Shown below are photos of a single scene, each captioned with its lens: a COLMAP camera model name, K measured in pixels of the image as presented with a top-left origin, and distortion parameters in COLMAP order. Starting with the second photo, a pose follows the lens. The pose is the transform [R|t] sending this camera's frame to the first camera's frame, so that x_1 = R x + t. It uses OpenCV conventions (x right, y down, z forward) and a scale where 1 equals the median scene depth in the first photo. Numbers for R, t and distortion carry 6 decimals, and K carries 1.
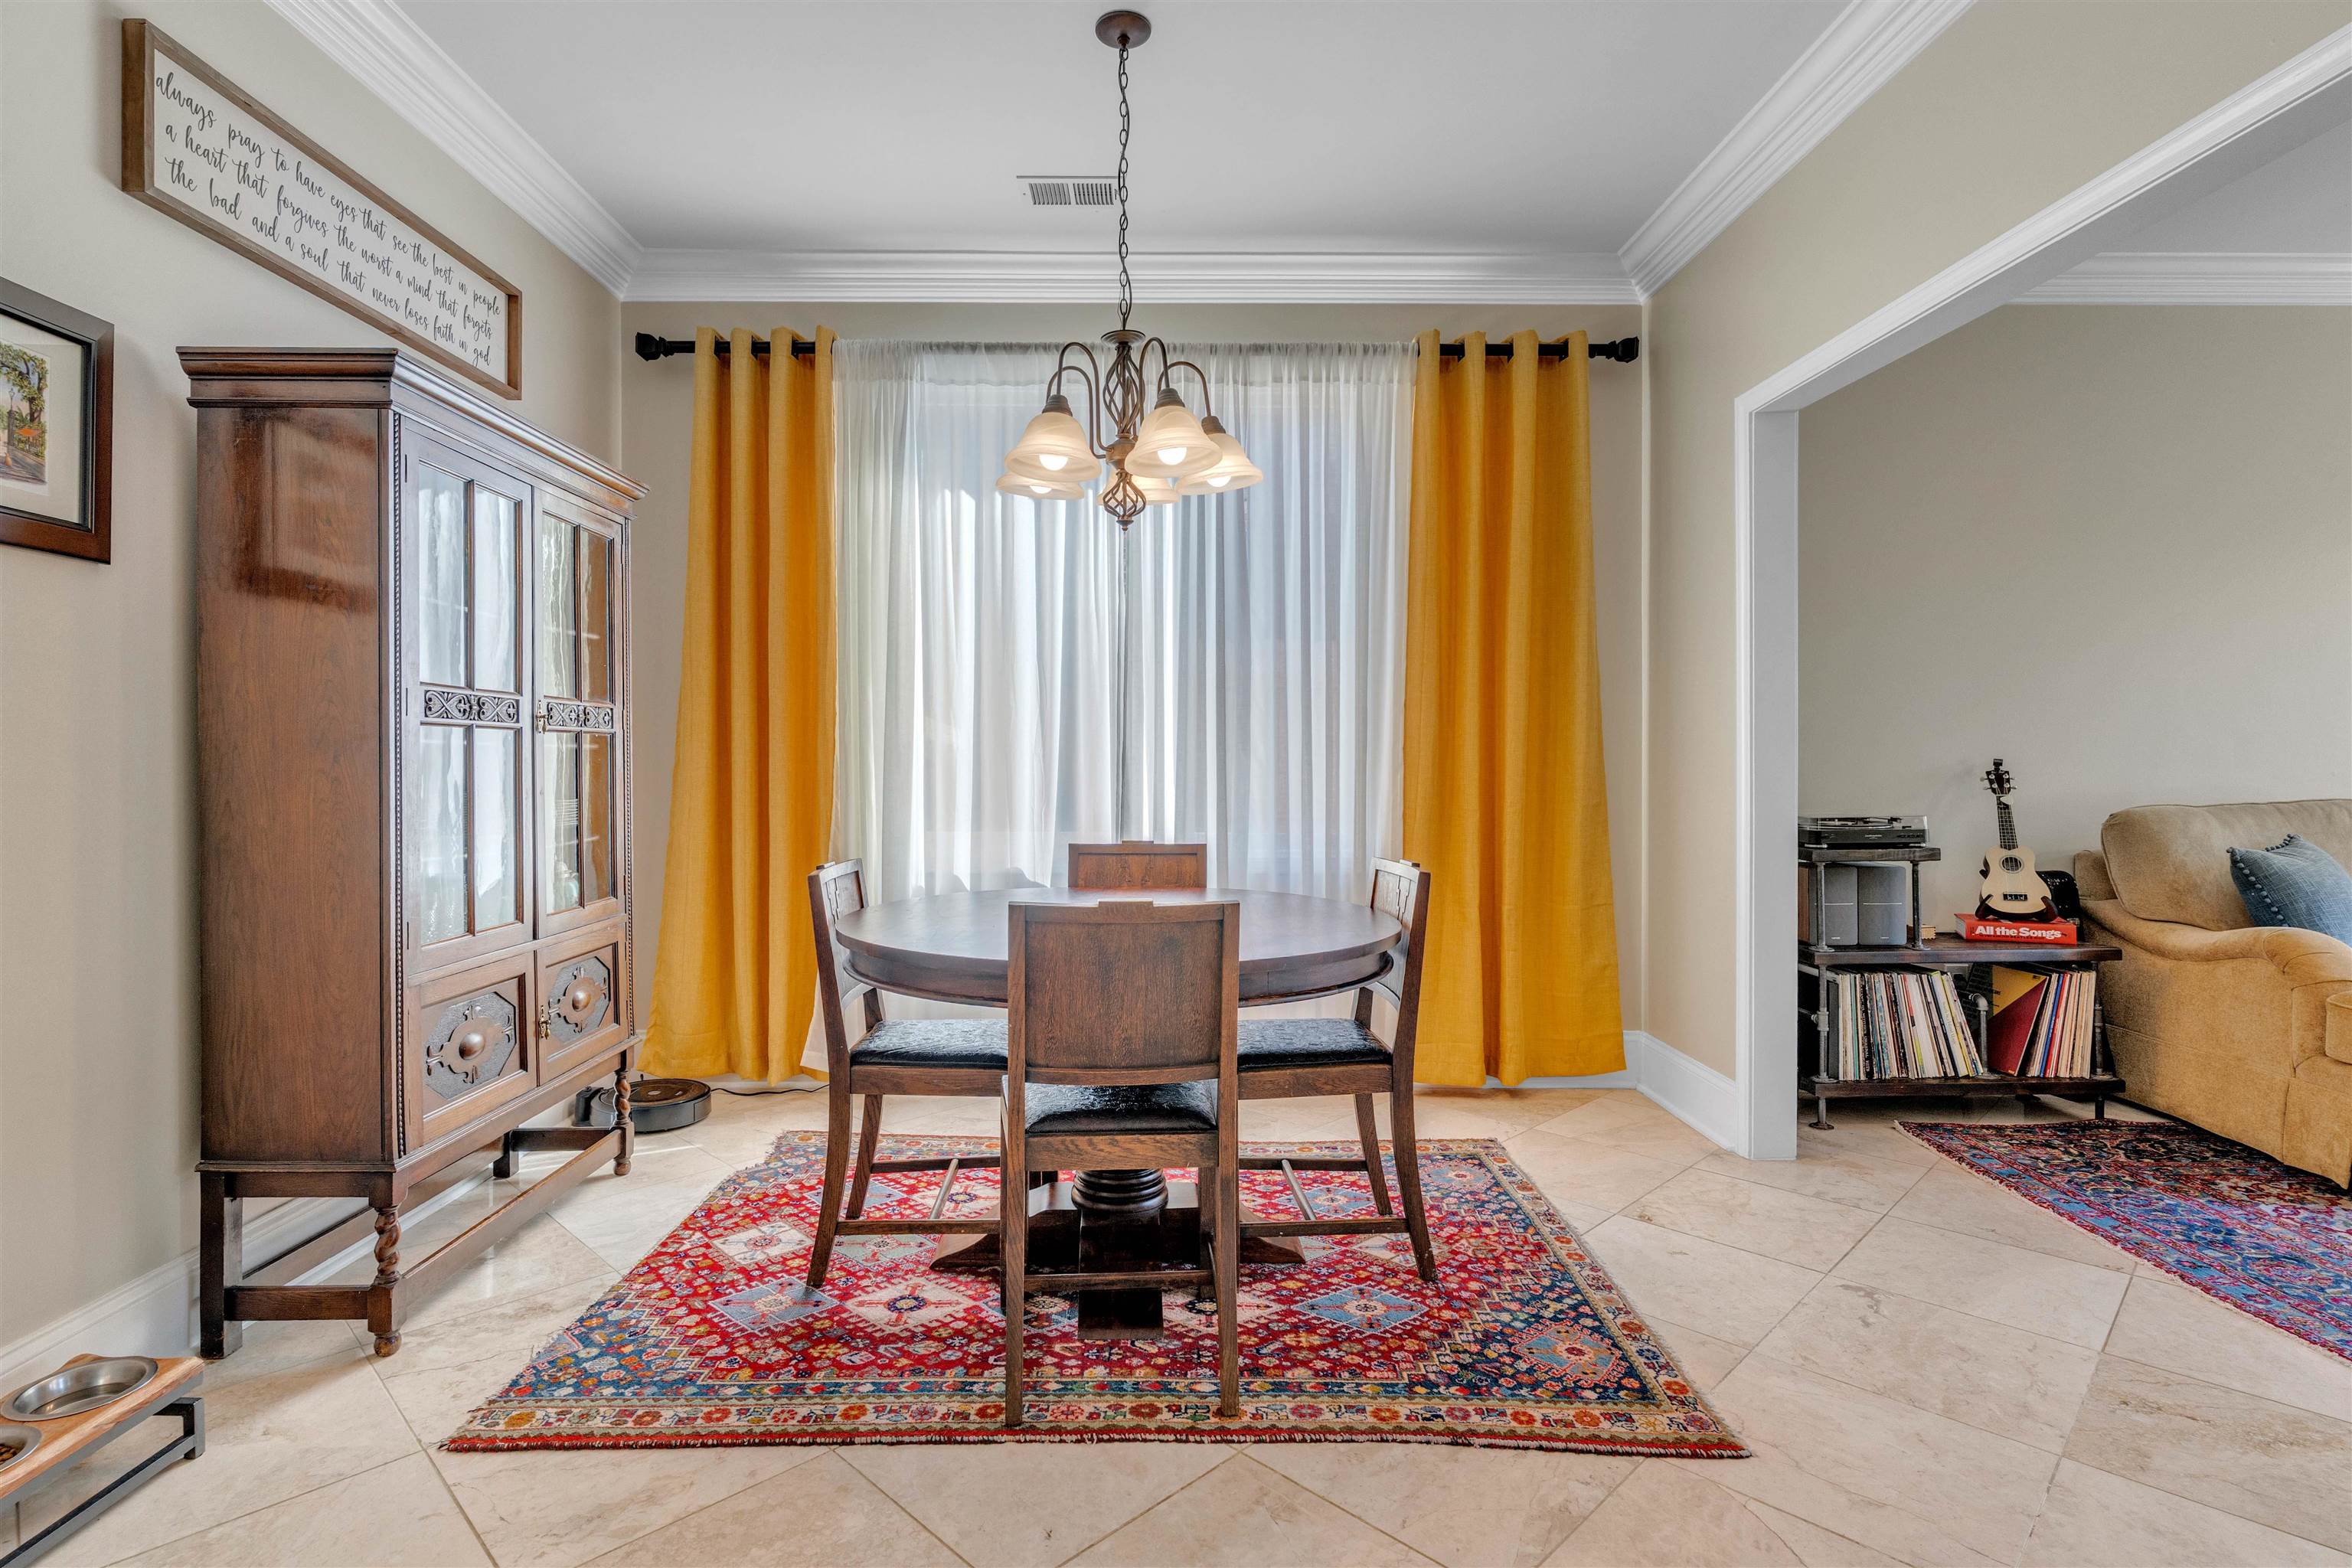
lens RADIAL K [[1153.3, 0, 1188.9], [0, 1153.3, 727.2], [0, 0, 1]] dist [-0.002903, -0.001531]
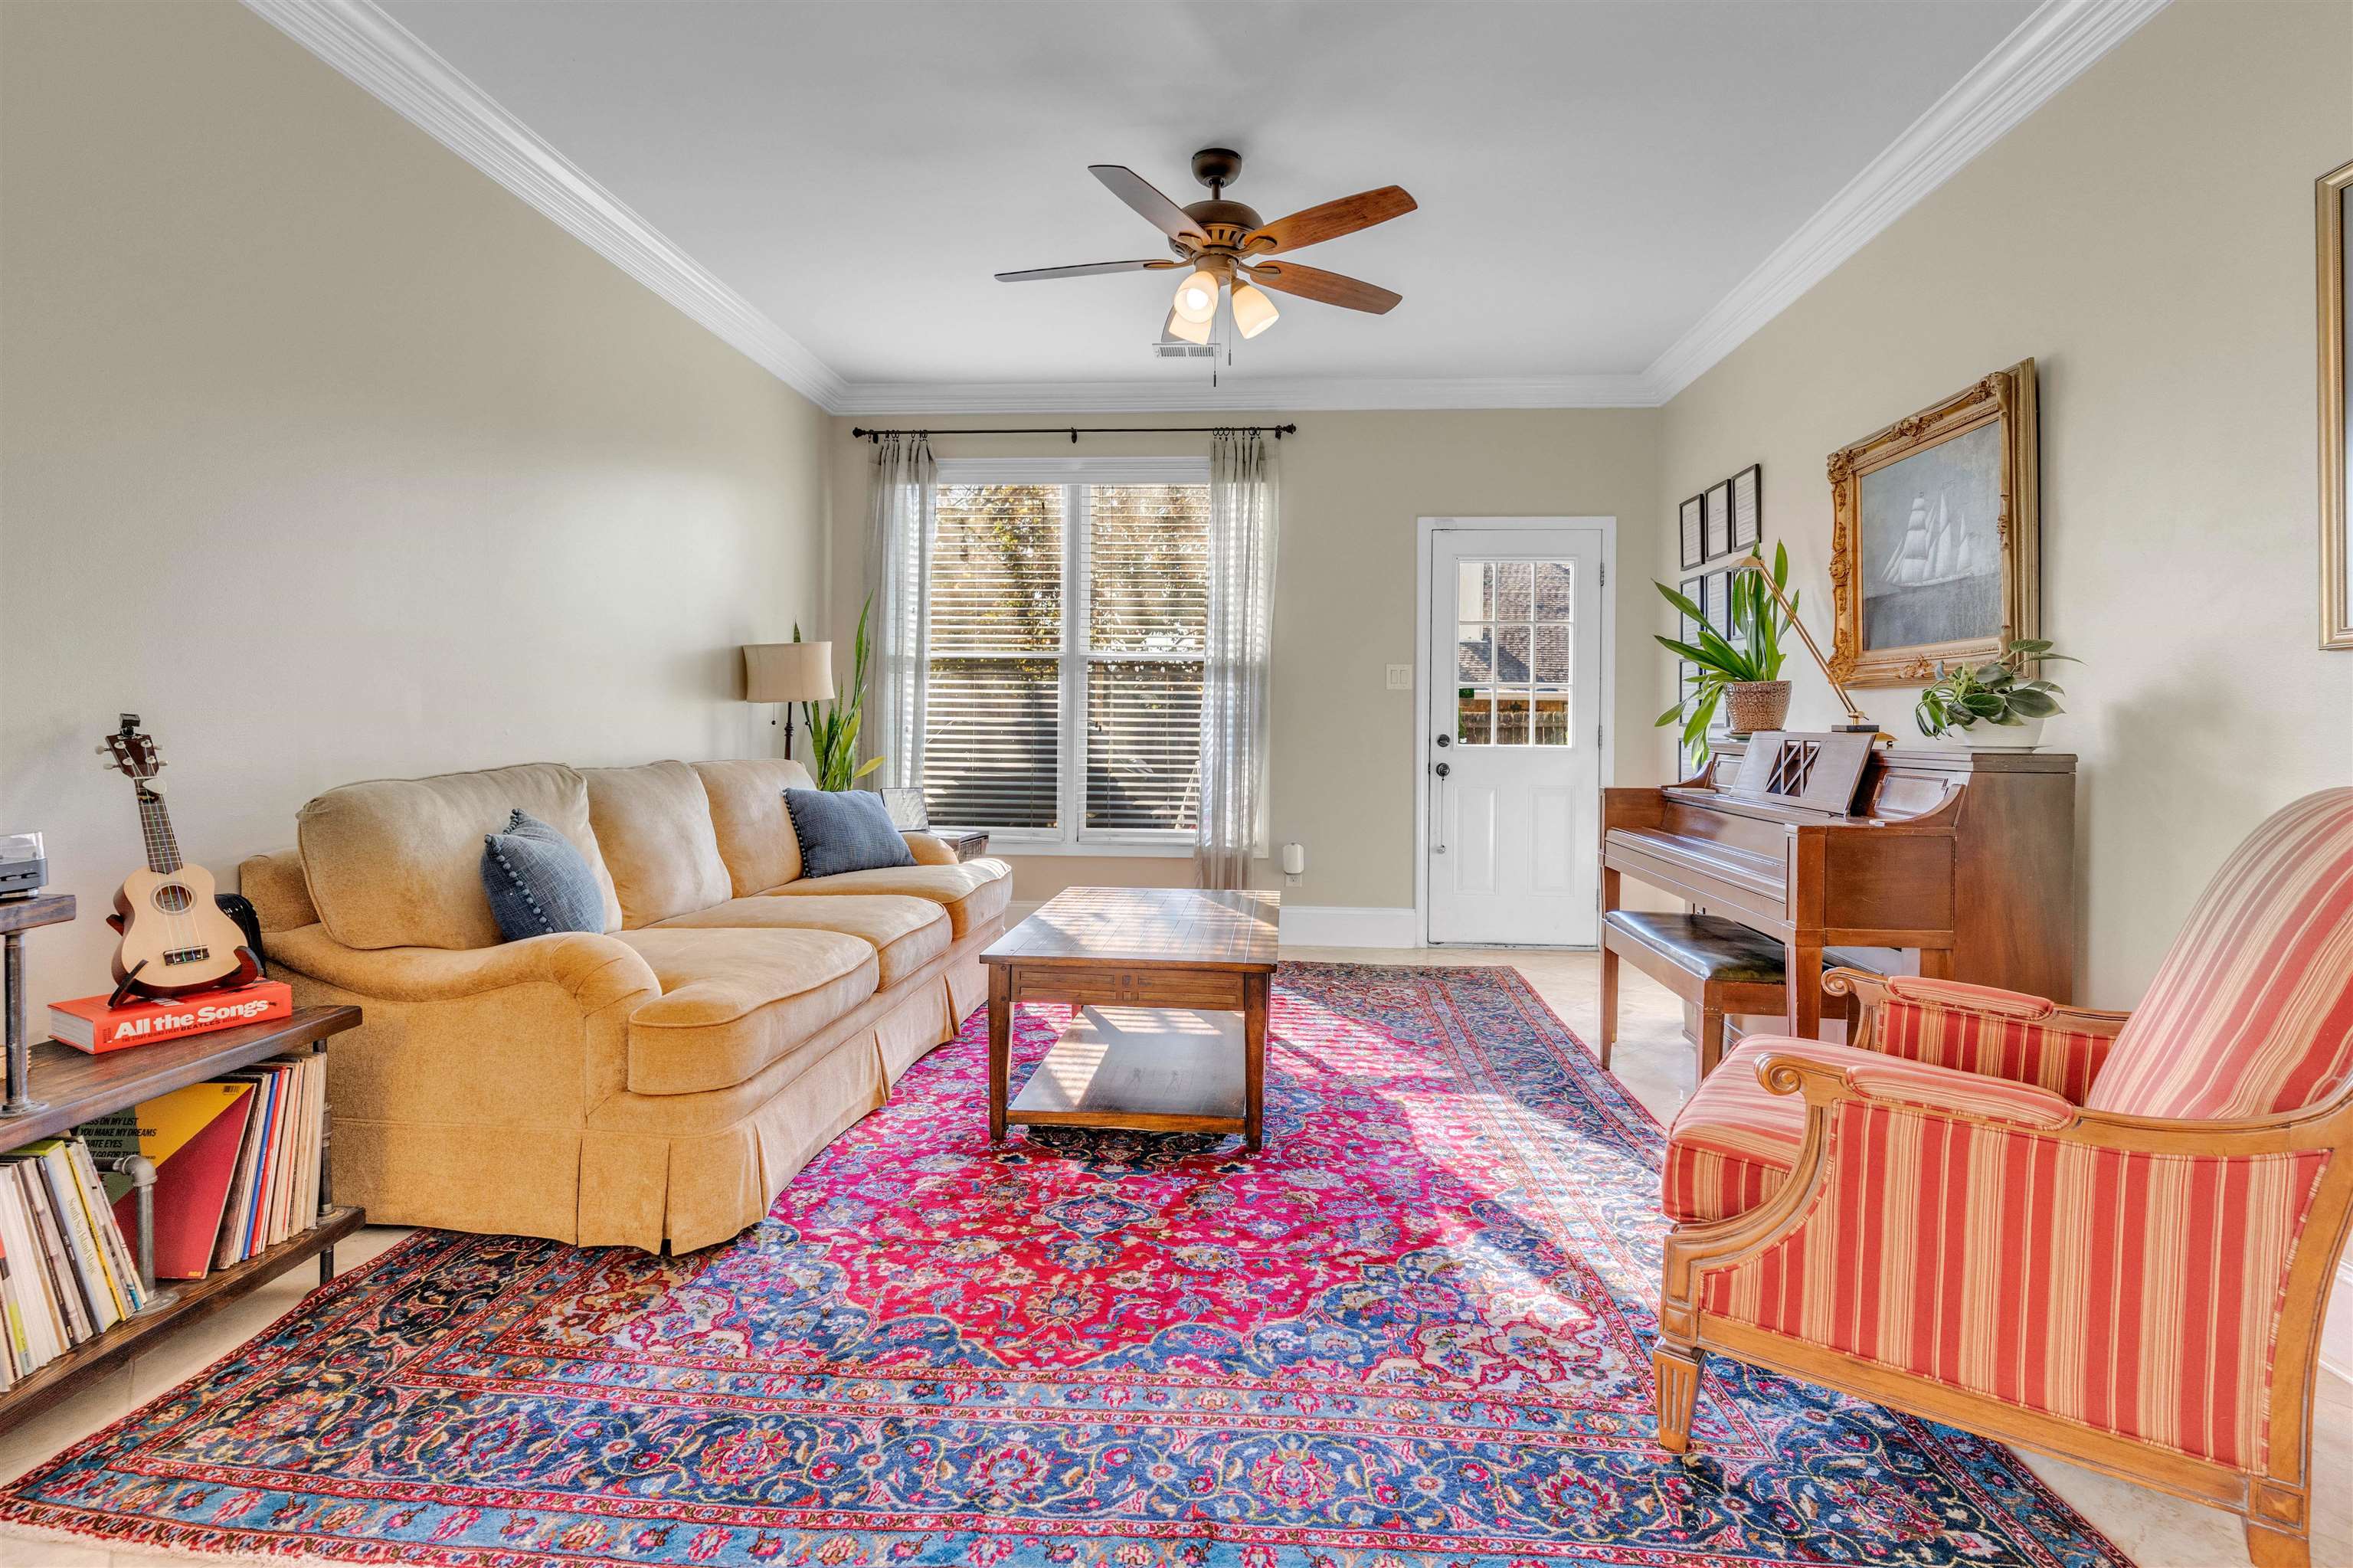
lens RADIAL K [[1153.8, 0, 1189.4], [0, 1153.8, 727.1], [0, 0, 1]] dist [-0.002903, -0.001531]
pose [[0.088445, -0.006189, 0.996062, 0.203814], [-0.033089, 0.999411, 0.009148, 0.013075], [-0.995531, -0.033768, 0.088188, 0.480007]]
